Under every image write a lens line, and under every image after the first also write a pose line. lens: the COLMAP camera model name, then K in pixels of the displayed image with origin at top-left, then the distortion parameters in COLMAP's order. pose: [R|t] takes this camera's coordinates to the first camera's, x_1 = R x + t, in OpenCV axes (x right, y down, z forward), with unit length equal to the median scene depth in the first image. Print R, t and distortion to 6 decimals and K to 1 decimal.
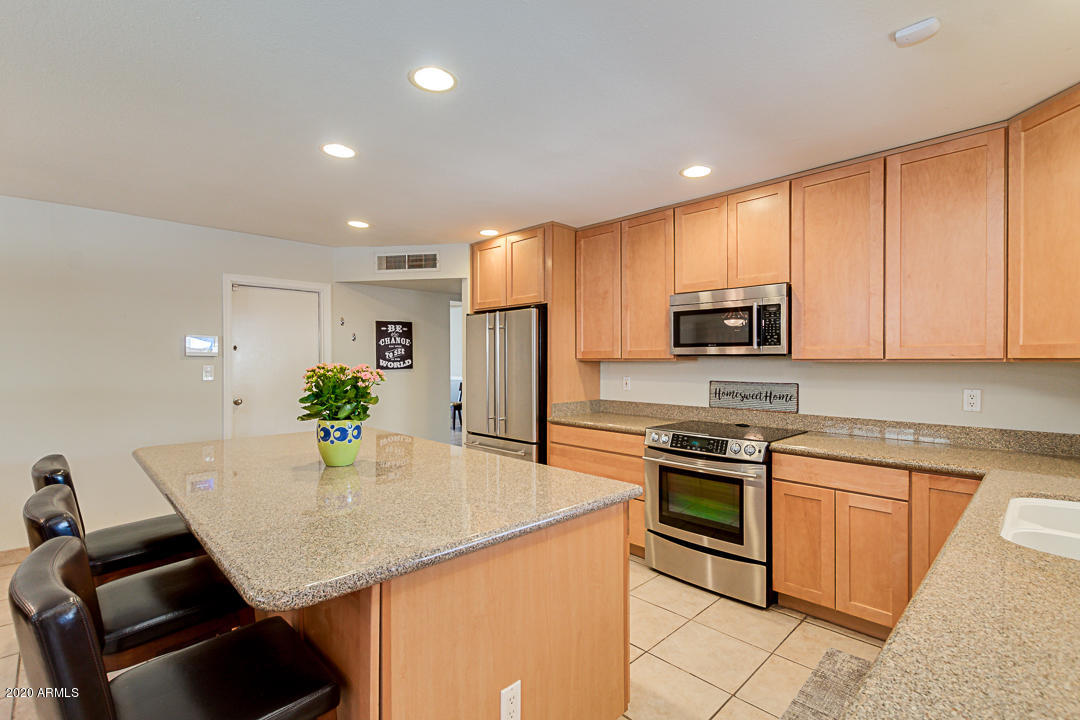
lens RADIAL K [[493.6, 0, 545.5], [0, 493.6, 358.6], [0, 0, 1]] dist [0.009075, 0.000236]
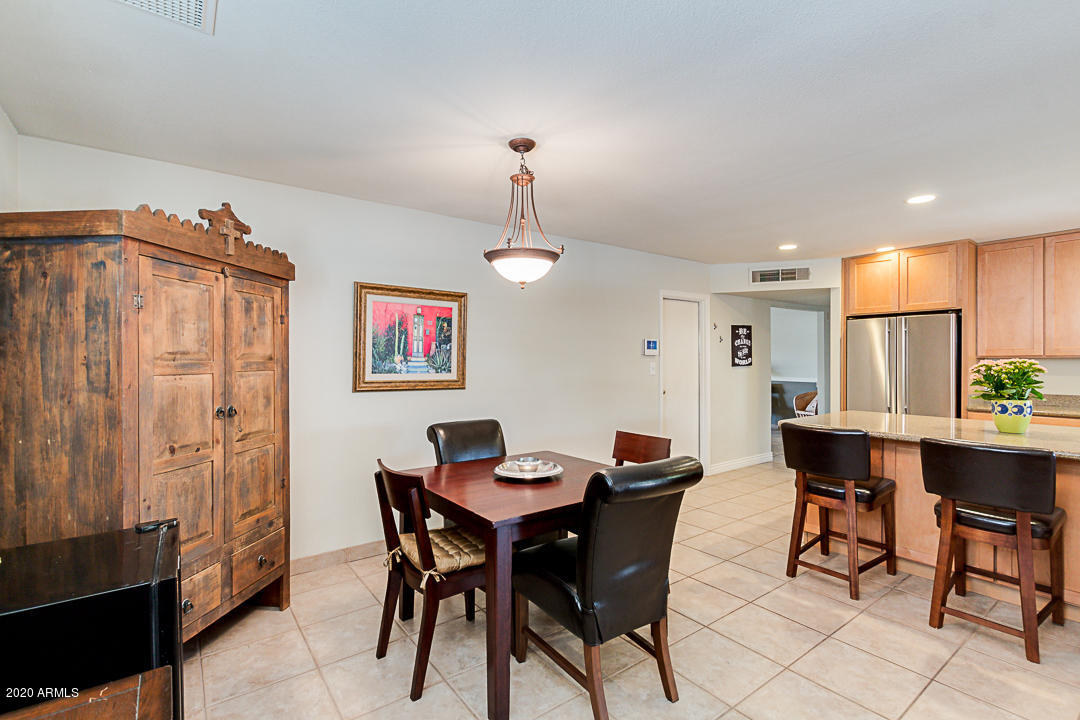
lens RADIAL K [[493.6, 0, 545.5], [0, 493.6, 358.6], [0, 0, 1]] dist [0.009075, 0.000236]
pose [[0.991436, -0.001911, -0.130582, -0.786688], [0.001638, 0.999996, -0.002205, 0.007029], [0.130585, 0.001973, 0.991435, -0.286029]]
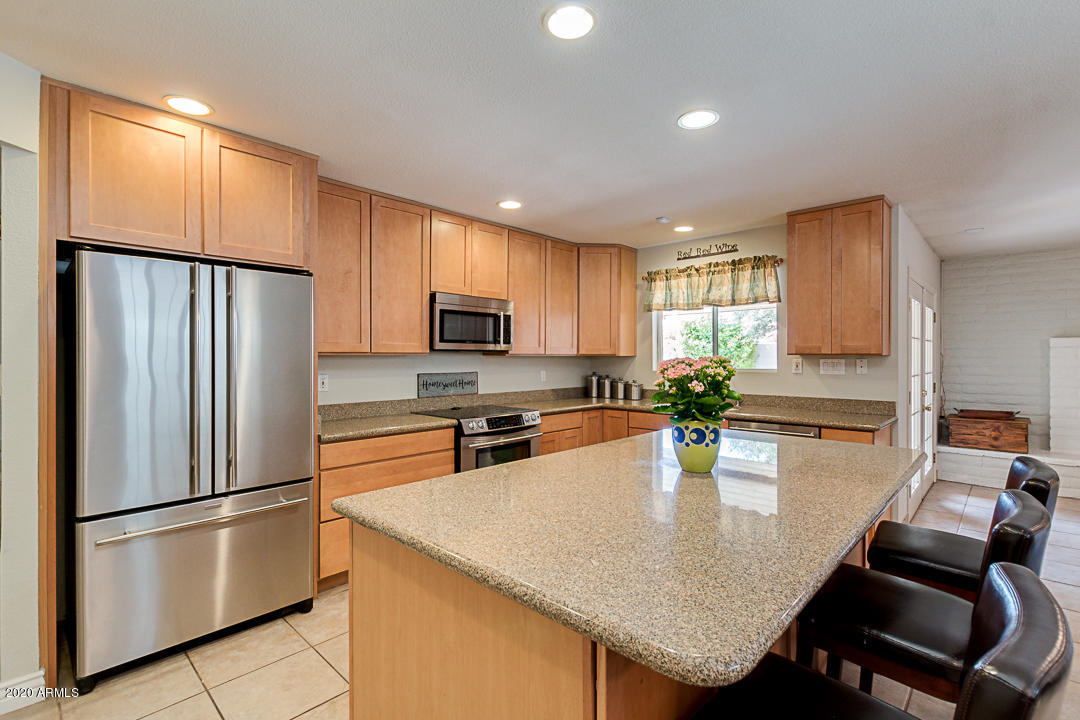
lens RADIAL K [[493.6, 0, 545.5], [0, 493.6, 358.6], [0, 0, 1]] dist [0.009075, 0.000236]
pose [[-0.030512, -0.004645, 0.999524, -0.666577], [-0.003262, 0.999984, 0.004547, 0.004876], [-0.999529, -0.003122, -0.030527, 0.662535]]
